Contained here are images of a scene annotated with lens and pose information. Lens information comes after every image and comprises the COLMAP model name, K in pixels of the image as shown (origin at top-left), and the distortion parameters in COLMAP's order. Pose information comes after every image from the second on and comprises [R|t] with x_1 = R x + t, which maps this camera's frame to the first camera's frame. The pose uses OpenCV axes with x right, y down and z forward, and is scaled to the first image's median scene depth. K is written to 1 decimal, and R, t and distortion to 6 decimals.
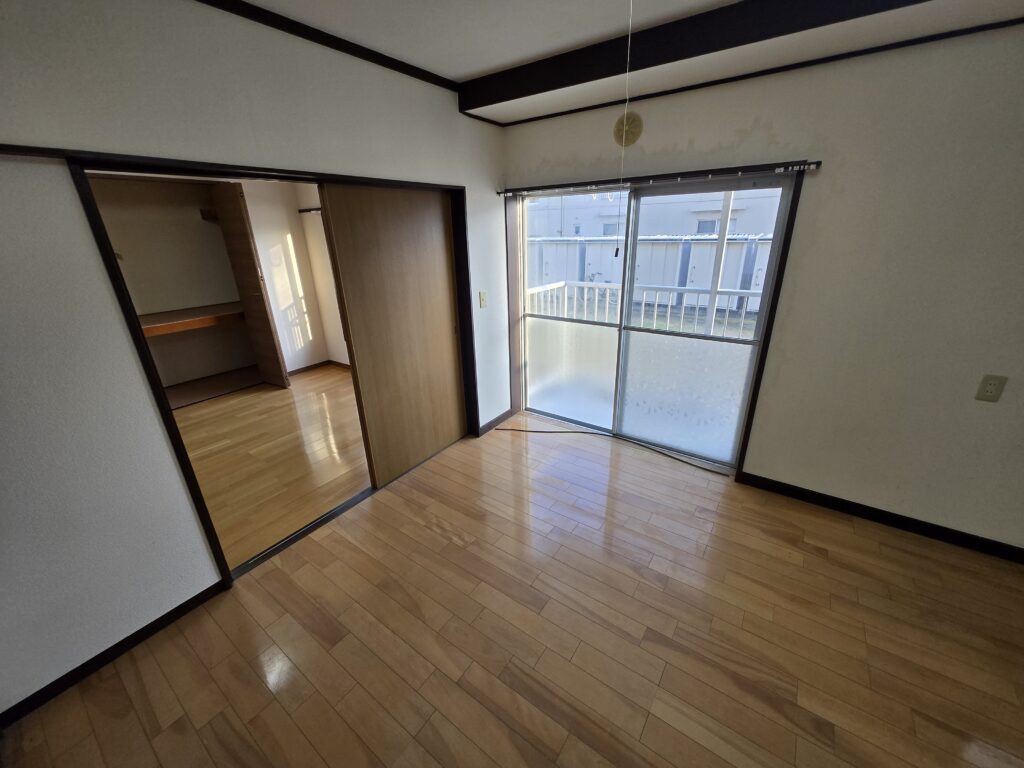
lens RADIAL K [[401.1, 0, 510.7], [0, 401.1, 379.1], [0, 0, 1]] dist [-0.000111, -0.000008]
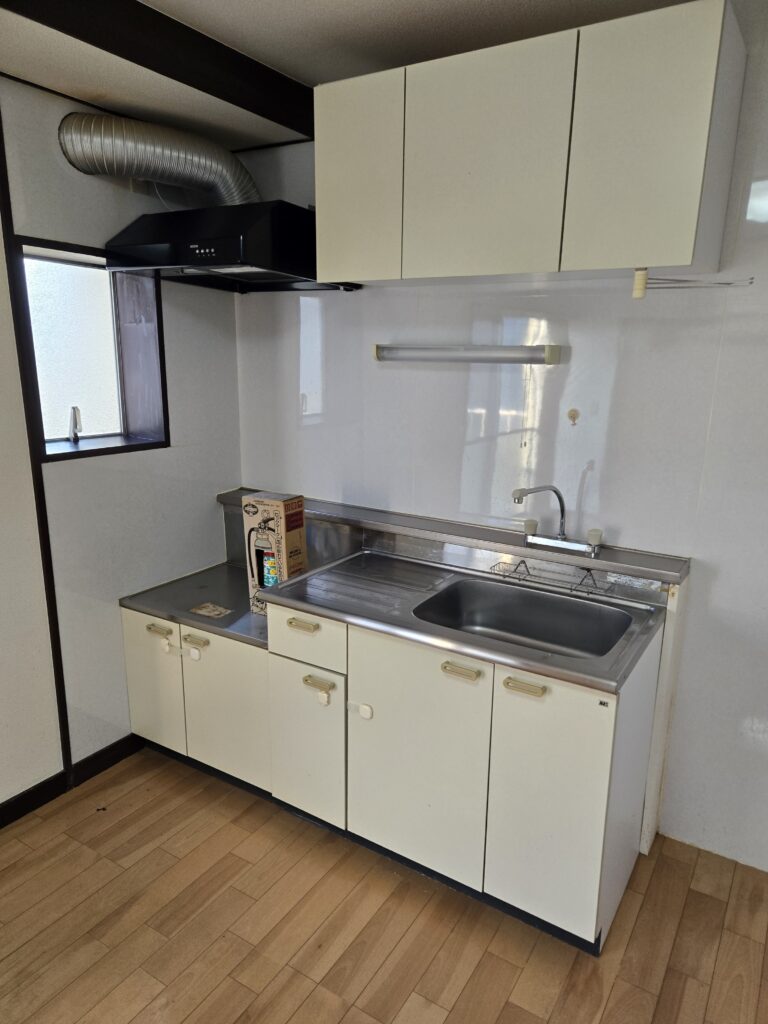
lens RADIAL K [[704.5, 0, 385.5], [0, 704.5, 530.9], [0, 0, 1]] dist [0.032113, -0.001377]
pose [[-0.066354, -0.219775, 0.973291, 0.112983], [0.333048, 0.914621, 0.229233, -0.059702], [-0.940572, 0.339363, 0.012507, 0.214817]]
